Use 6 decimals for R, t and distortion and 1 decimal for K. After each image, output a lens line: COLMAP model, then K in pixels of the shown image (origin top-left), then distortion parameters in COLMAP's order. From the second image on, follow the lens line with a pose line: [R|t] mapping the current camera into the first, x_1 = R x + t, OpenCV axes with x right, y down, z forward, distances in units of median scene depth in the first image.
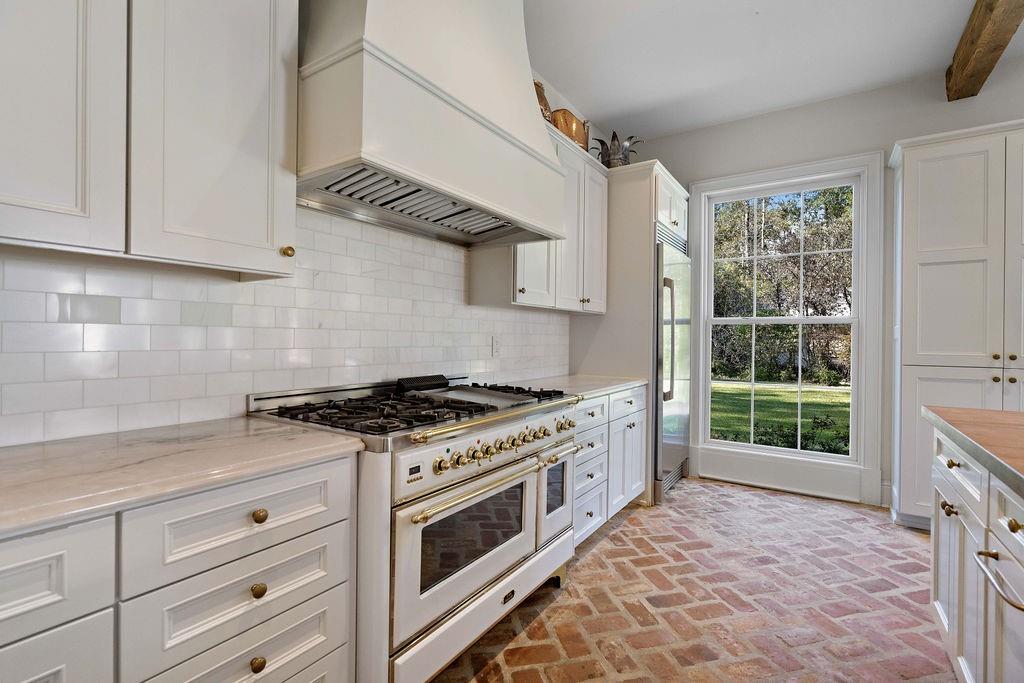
lens RADIAL K [[474.6, 0, 512.0], [0, 474.6, 341.5], [0, 0, 1]] dist [0.000850, 0.000101]
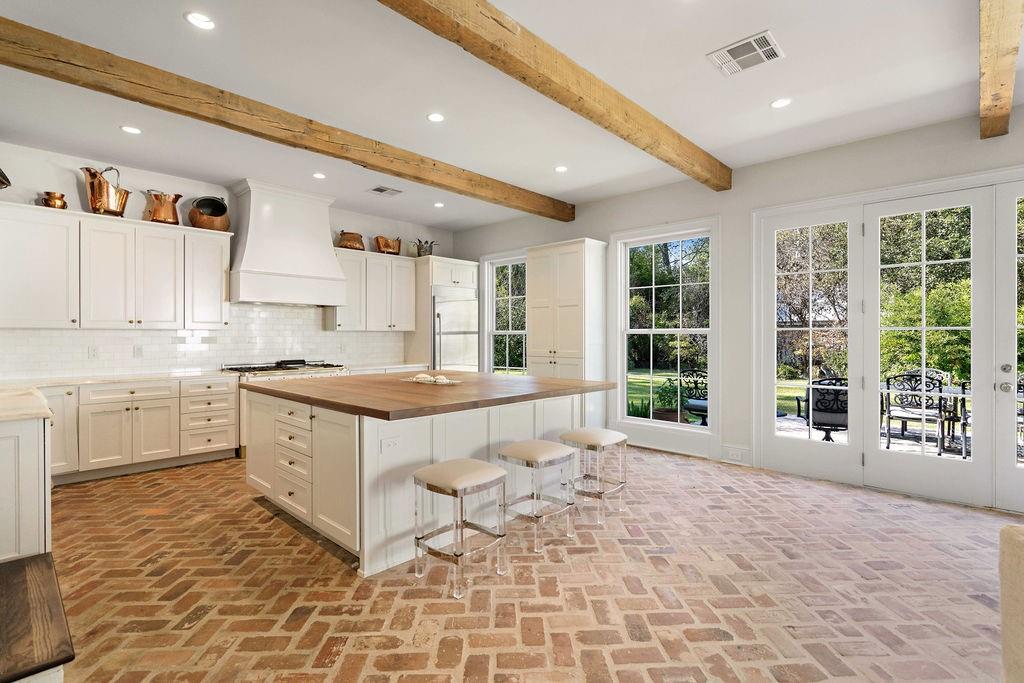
lens RADIAL K [[489.9, 0, 512.0], [0, 489.9, 341.5], [0, 0, 1]] dist [-0.000457, 0.000174]
pose [[0.982847, -0.012050, -0.184031, 1.273640], [0.012679, 0.999917, 0.002239, -0.017955], [0.183989, -0.004534, 0.982918, -1.228884]]
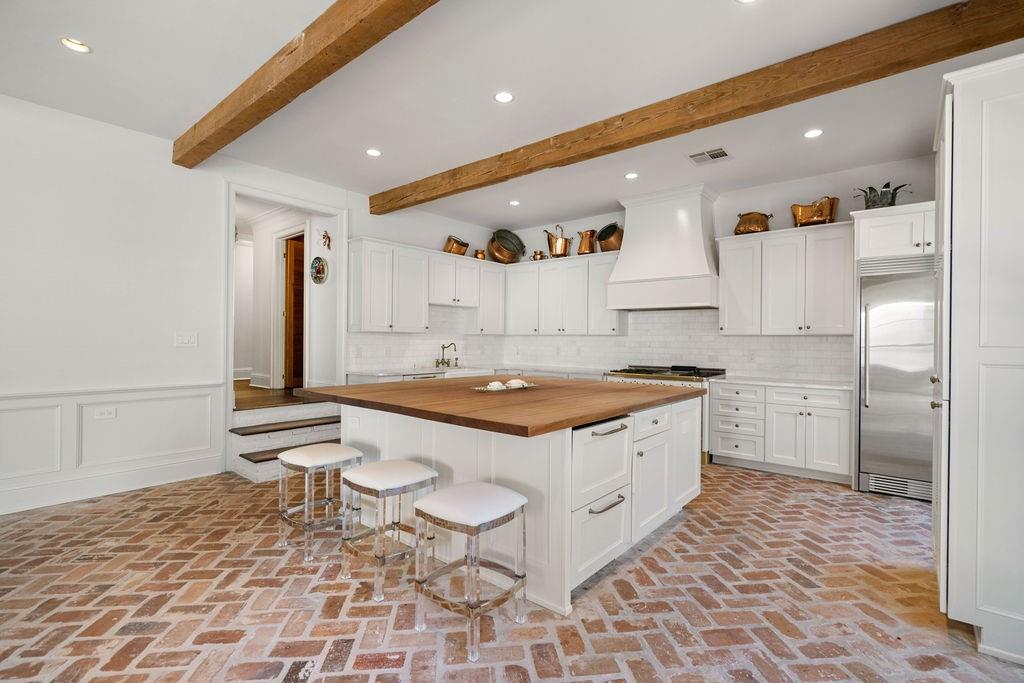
lens RADIAL K [[459.0, 0, 514.3], [0, 459.0, 357.3], [0, 0, 1]] dist [0.001255, 0.000153]
pose [[-0.113220, 0.026628, -0.993213, 2.008359], [-0.016610, 0.999450, 0.028688, -0.023584], [0.993431, 0.019745, -0.112716, 0.315622]]
